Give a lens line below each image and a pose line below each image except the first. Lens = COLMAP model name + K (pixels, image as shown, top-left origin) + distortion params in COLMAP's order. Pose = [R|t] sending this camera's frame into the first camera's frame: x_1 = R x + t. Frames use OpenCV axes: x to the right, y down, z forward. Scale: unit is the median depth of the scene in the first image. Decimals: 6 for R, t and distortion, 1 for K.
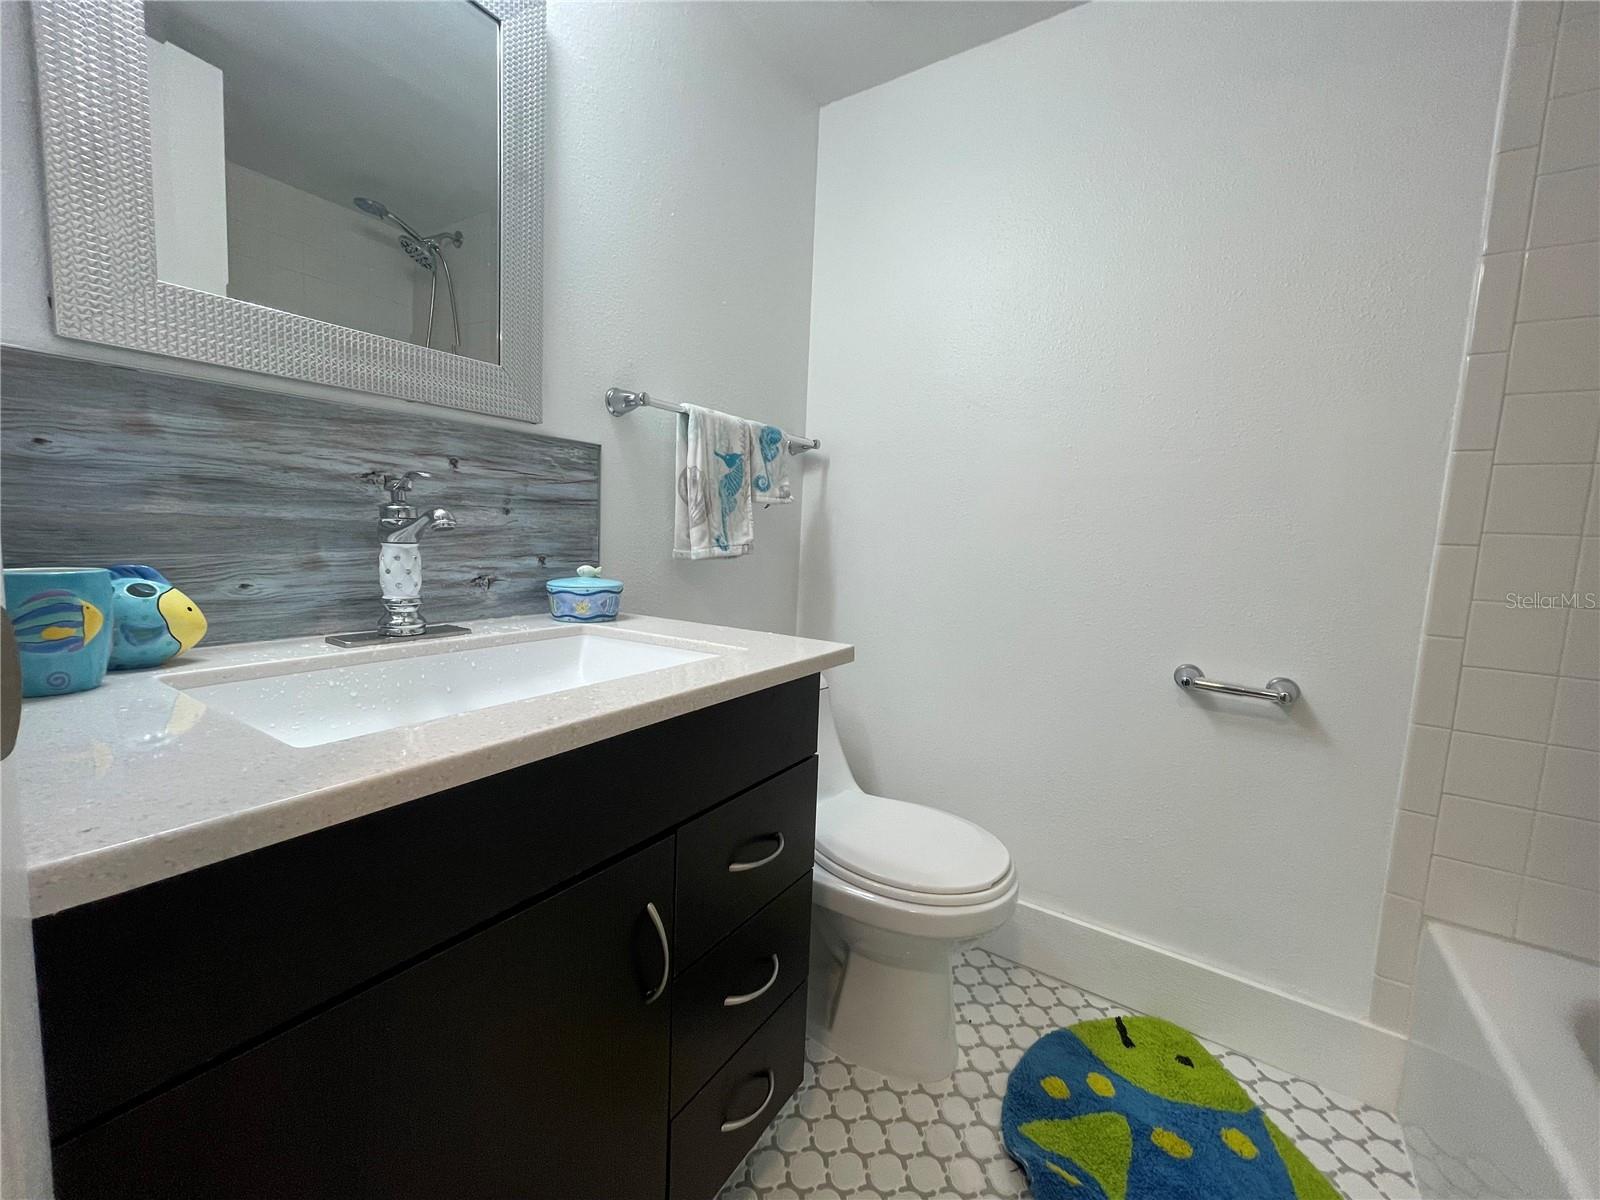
lens RADIAL K [[653.1, 0, 794.7], [0, 653.1, 605.6], [0, 0, 1]] dist [0.020250, 0.000077]
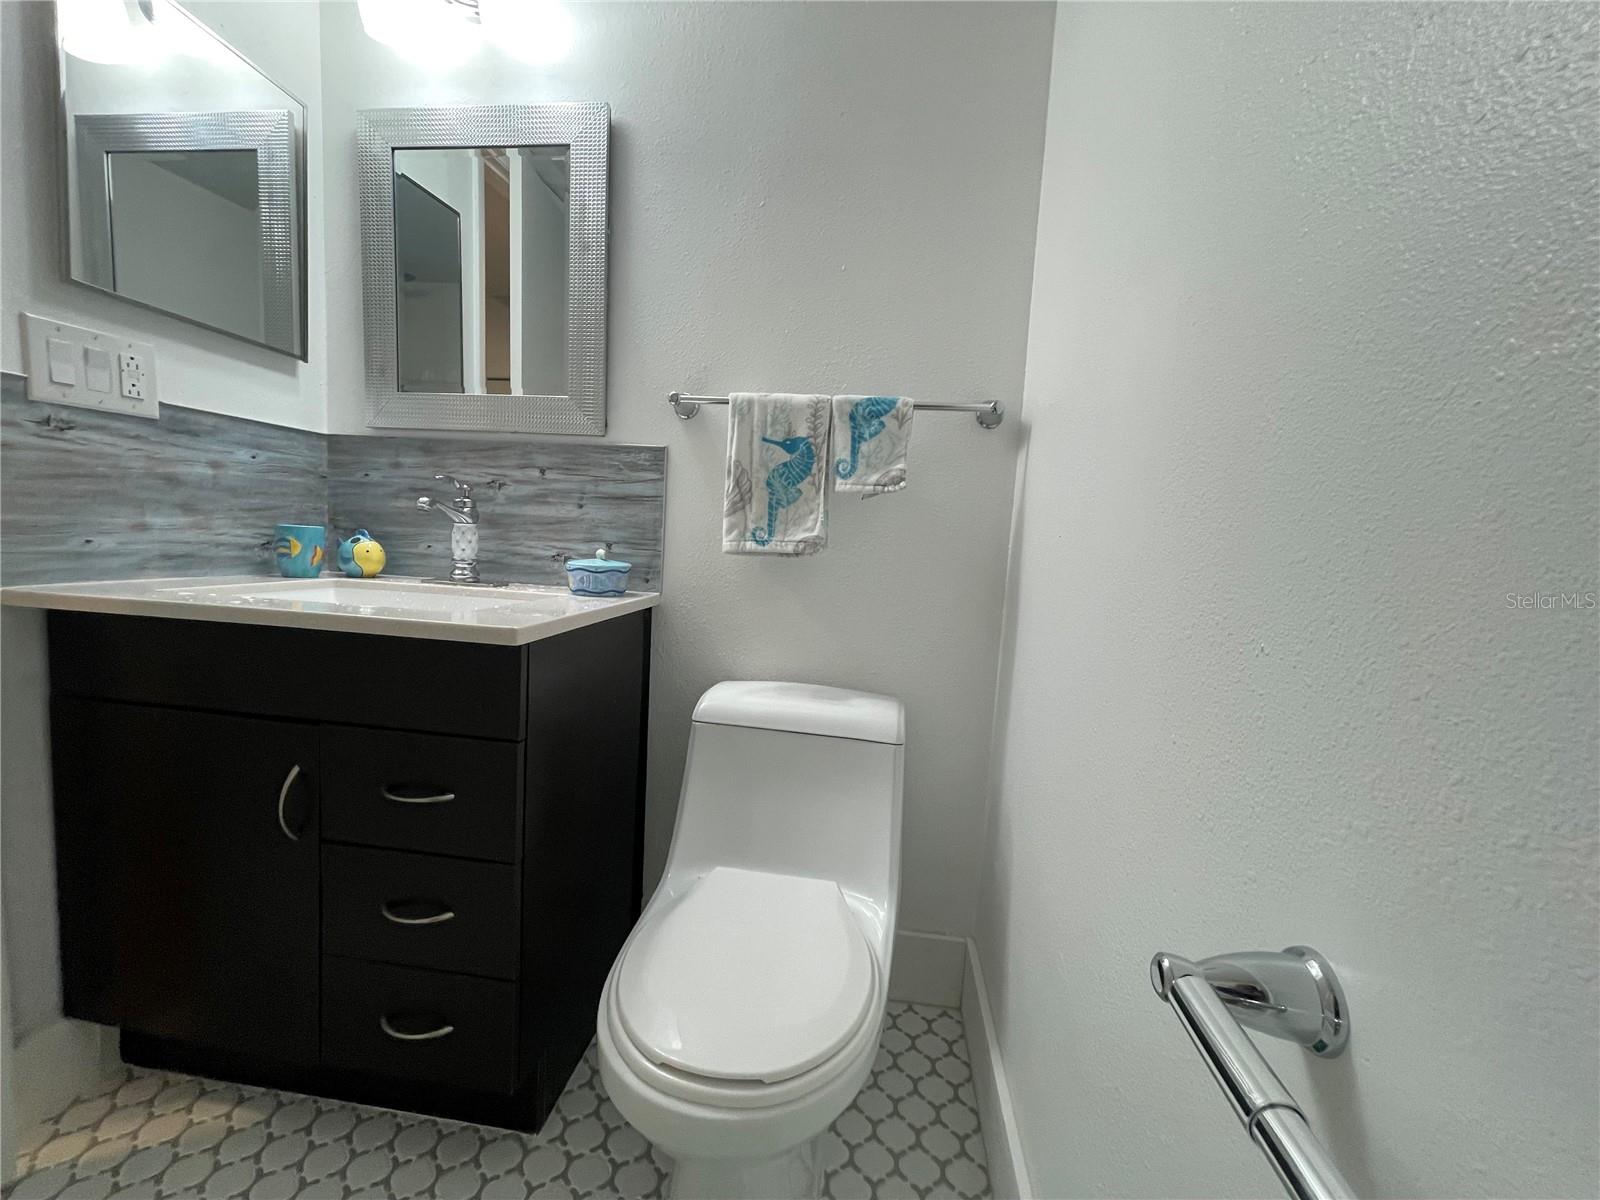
lens RADIAL K [[653.1, 0, 794.7], [0, 653.1, 605.6], [0, 0, 1]] dist [0.020250, 0.000077]
pose [[0.429883, 0.080162, -0.899319, 0.830742], [-0.139488, 0.989989, 0.021567, -0.031644], [0.892045, 0.116173, 0.436761, 0.744020]]
